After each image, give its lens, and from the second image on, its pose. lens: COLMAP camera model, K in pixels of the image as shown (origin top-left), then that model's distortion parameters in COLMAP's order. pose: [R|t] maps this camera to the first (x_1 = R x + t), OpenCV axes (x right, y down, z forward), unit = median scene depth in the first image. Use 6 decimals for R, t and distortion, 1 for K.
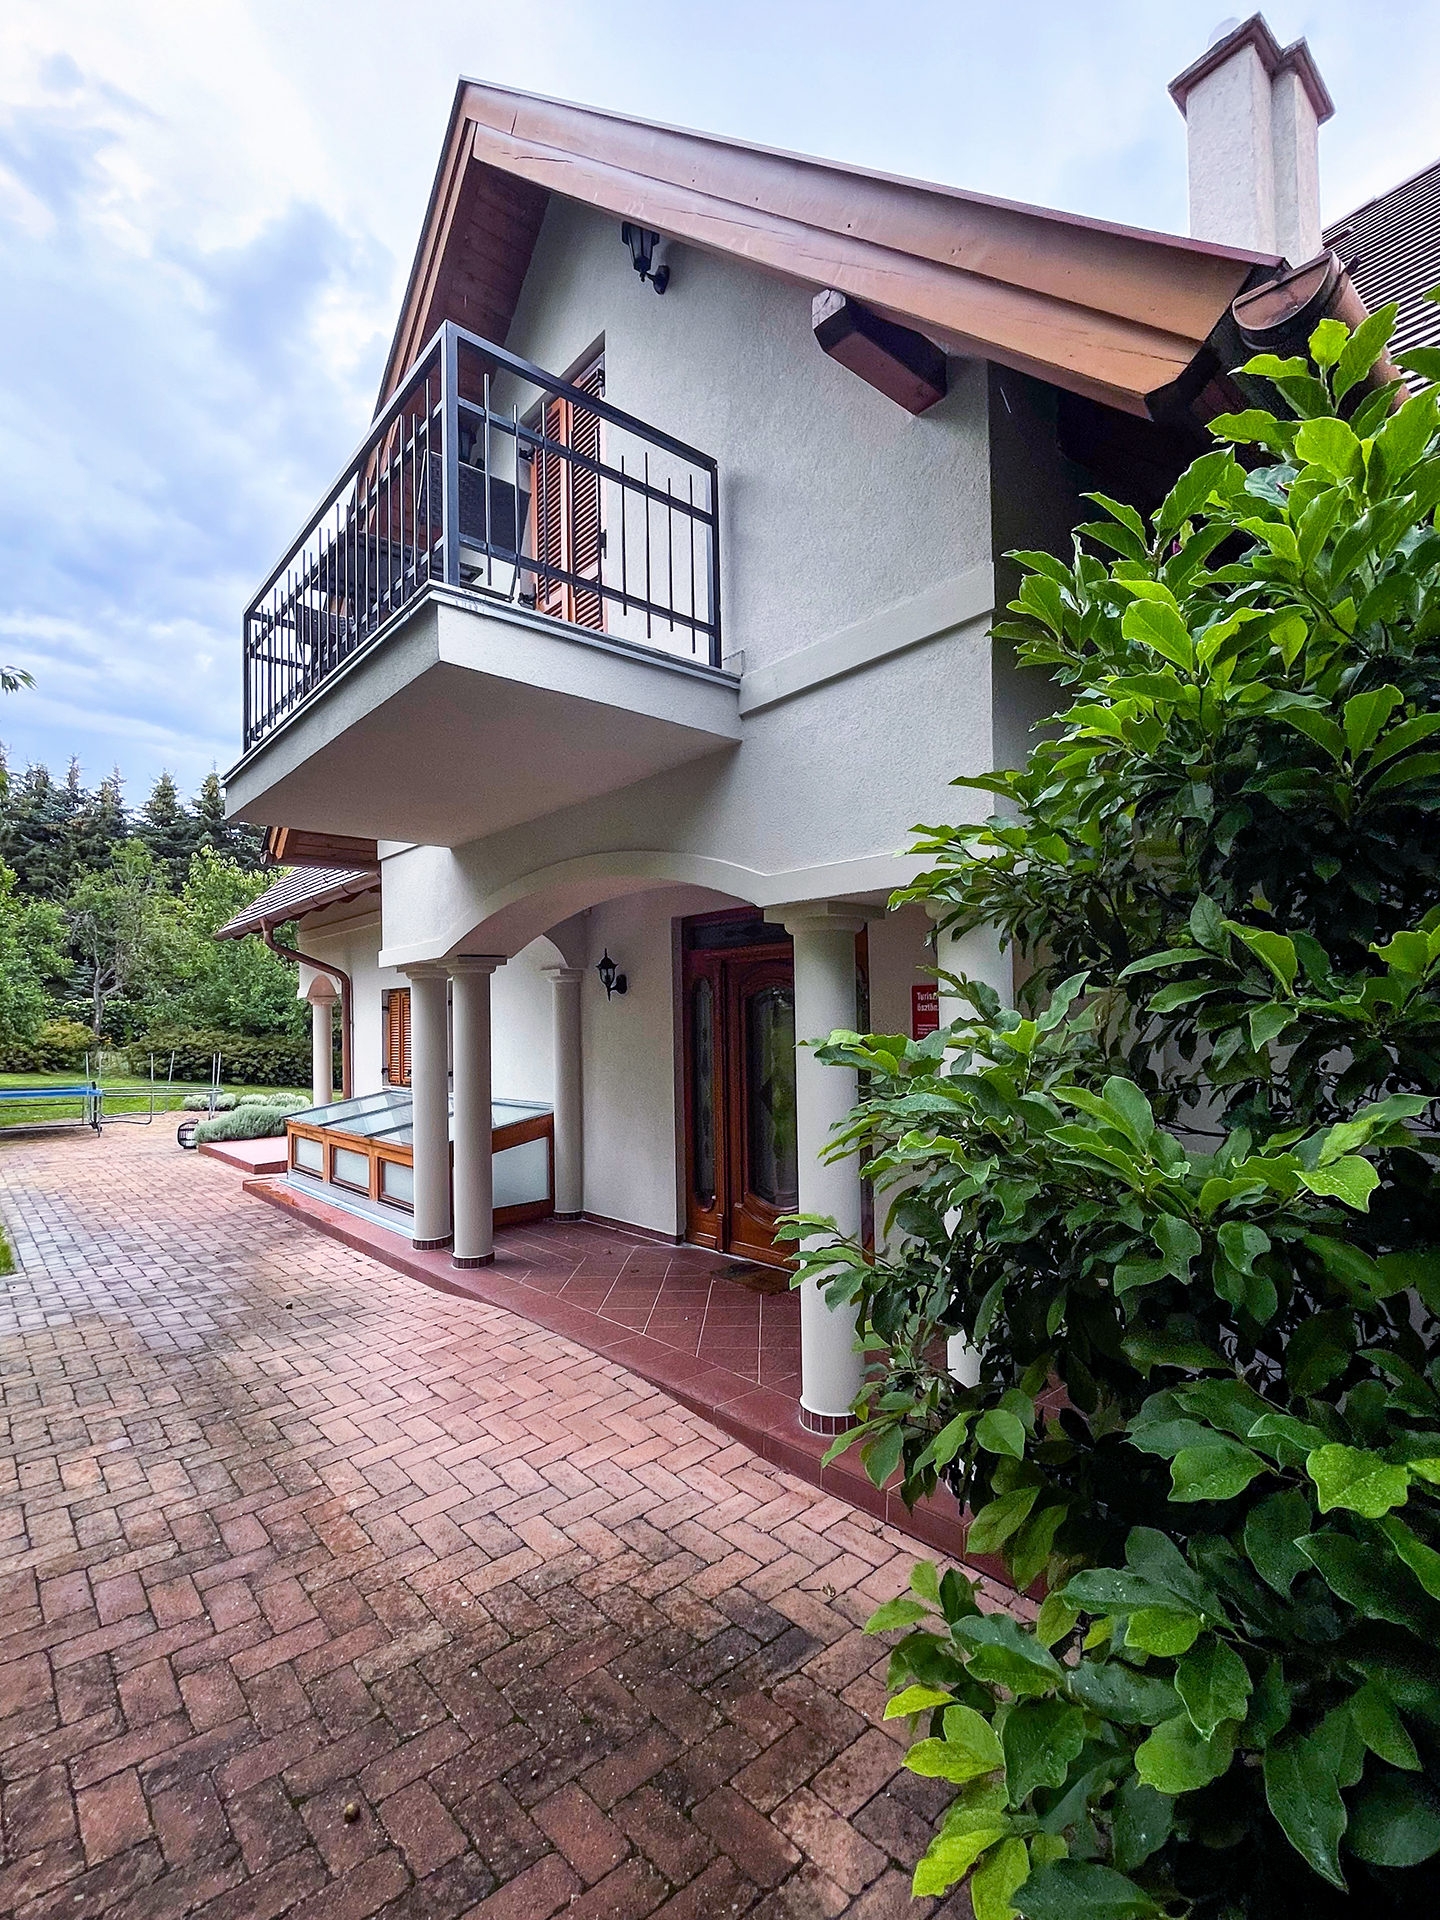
lens RADIAL K [[790.4, 0, 720.0], [0, 790.4, 960.0], [0, 0, 1]] dist [0.000763, 0.000308]
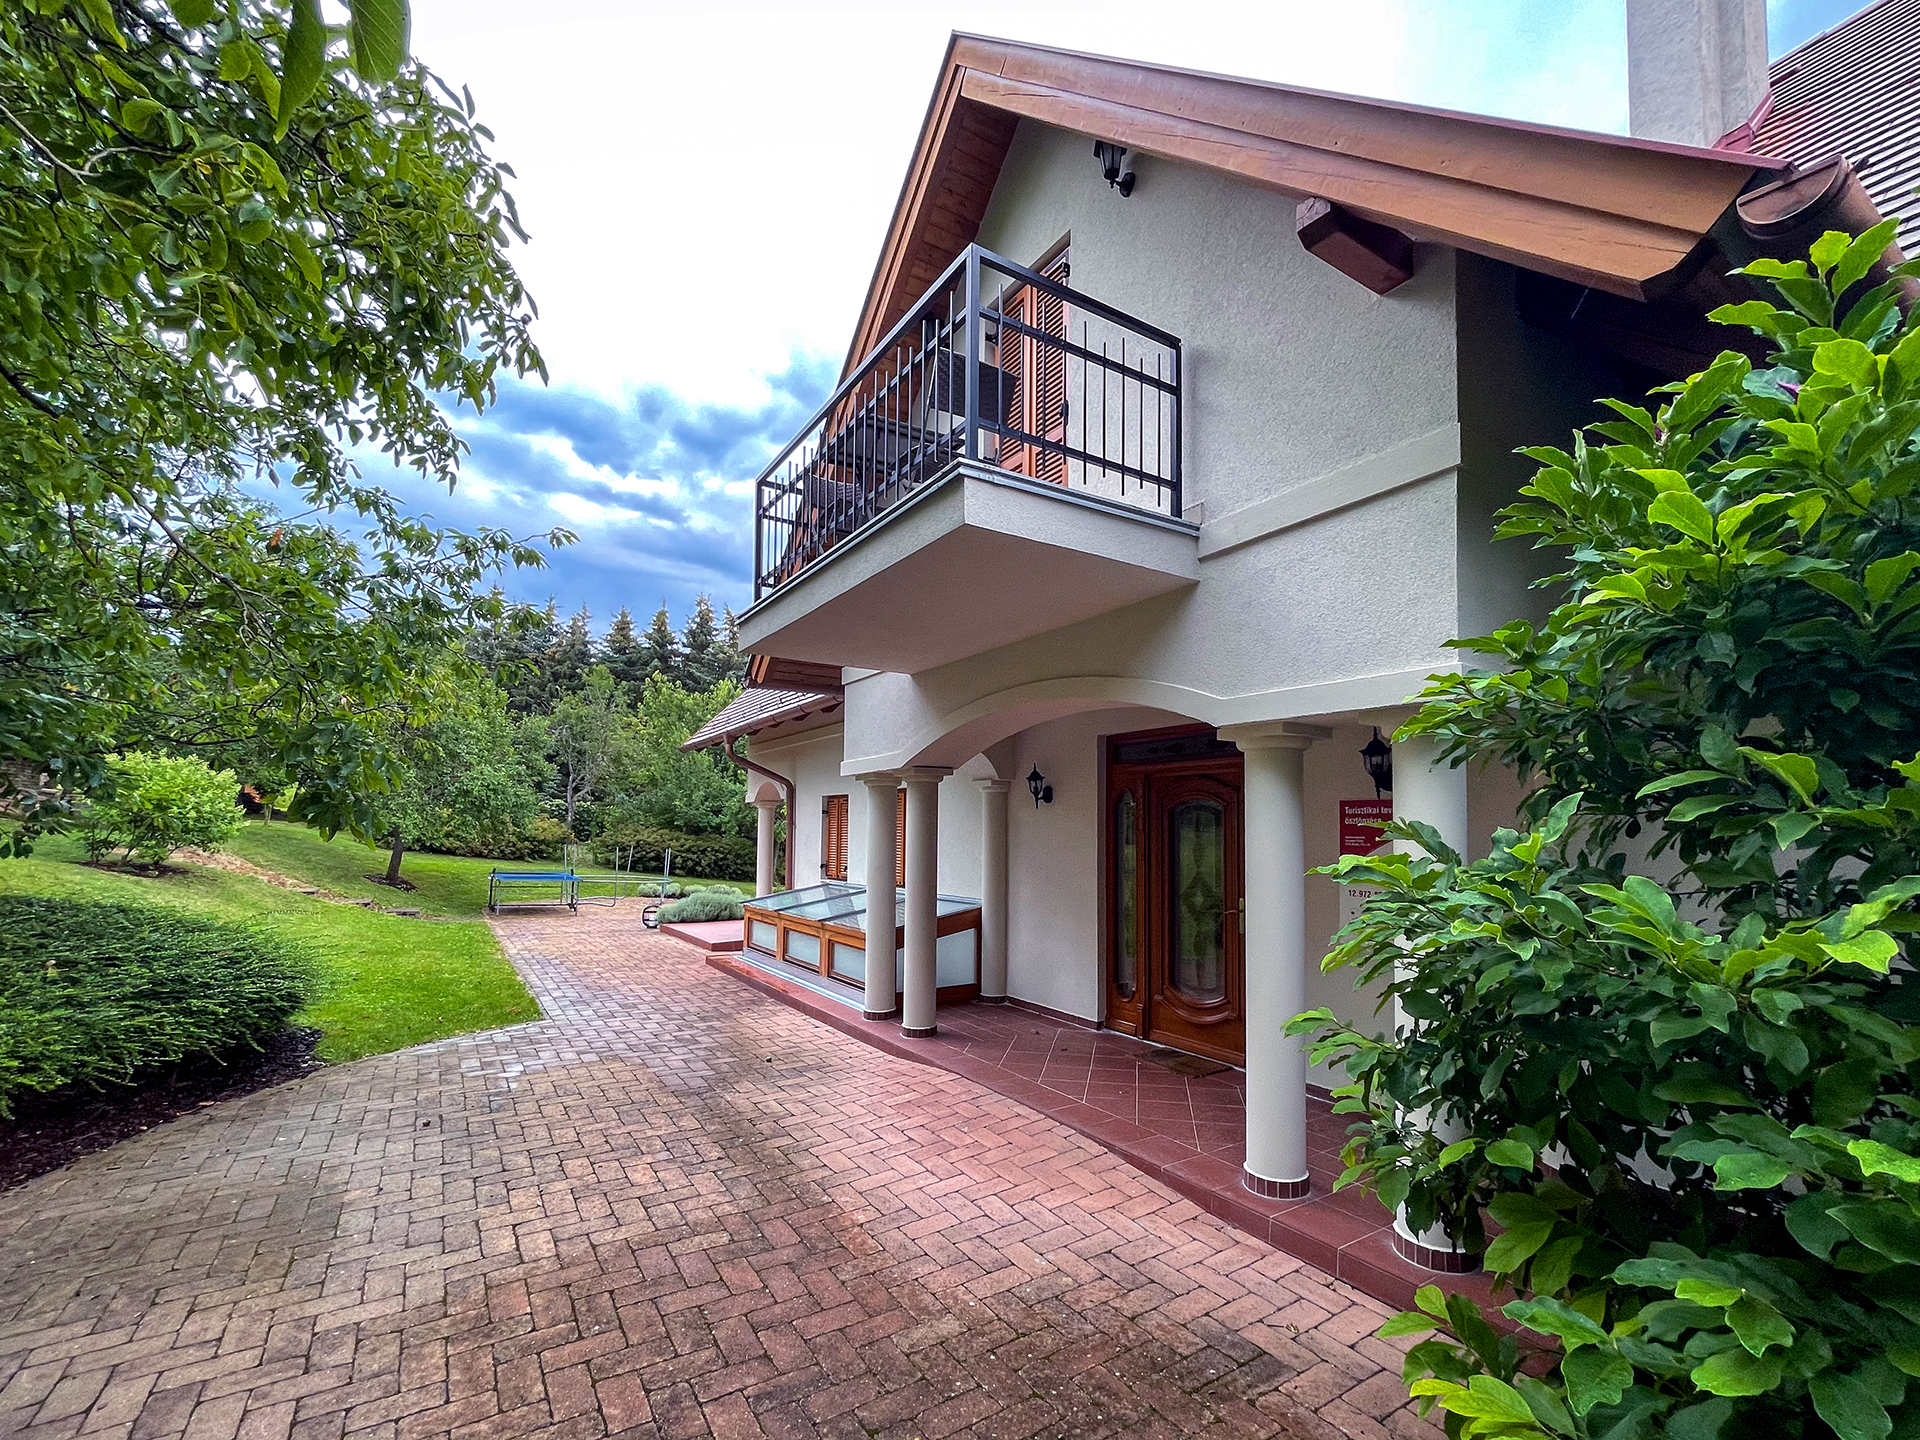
lens RADIAL K [[753.0, 0, 956.0], [0, 753.0, 766.7], [0, 0, 1]] dist [0.002500, 0.000592]
pose [[0.990016, 0.015429, -0.140109, -0.154213], [-0.017424, 0.999763, -0.013021, 0.010570], [0.139875, 0.015333, 0.990050, -0.116420]]
